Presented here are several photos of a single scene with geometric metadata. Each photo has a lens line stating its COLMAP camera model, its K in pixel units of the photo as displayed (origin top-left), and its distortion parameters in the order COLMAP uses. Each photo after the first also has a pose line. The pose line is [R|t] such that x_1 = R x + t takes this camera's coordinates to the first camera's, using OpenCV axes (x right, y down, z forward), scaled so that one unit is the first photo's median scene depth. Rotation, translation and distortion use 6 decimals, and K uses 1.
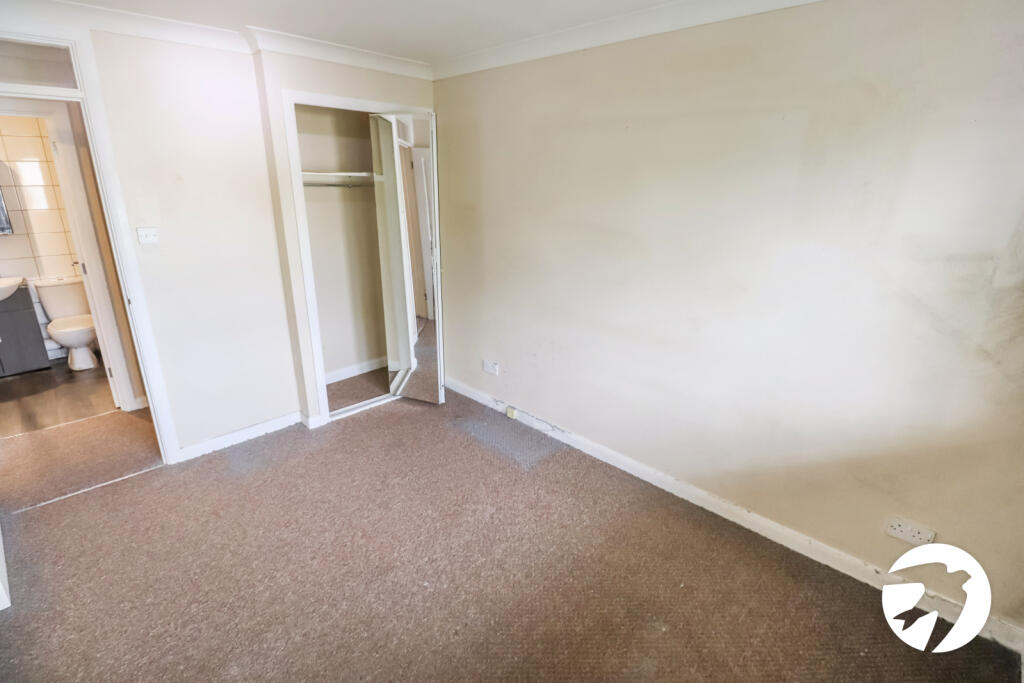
lens RADIAL K [[481.3, 0, 510.2], [0, 481.3, 322.7], [0, 0, 1]] dist [-0.003163, -0.000880]
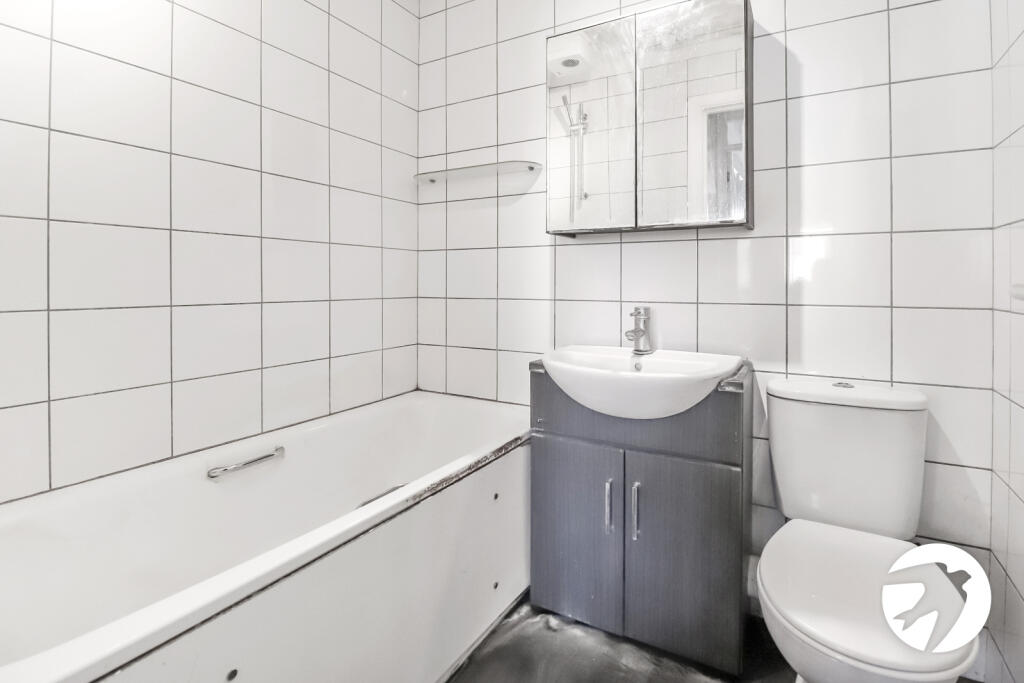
lens RADIAL K [[497.0, 0, 507.5], [0, 497.0, 288.3], [0, 0, 1]] dist [0.001050, 0.000128]
pose [[0.259860, -0.000424, -0.965646, -0.729456], [-0.275399, 0.958436, -0.074532, -0.071502], [0.925542, 0.285306, 0.248942, 0.753781]]
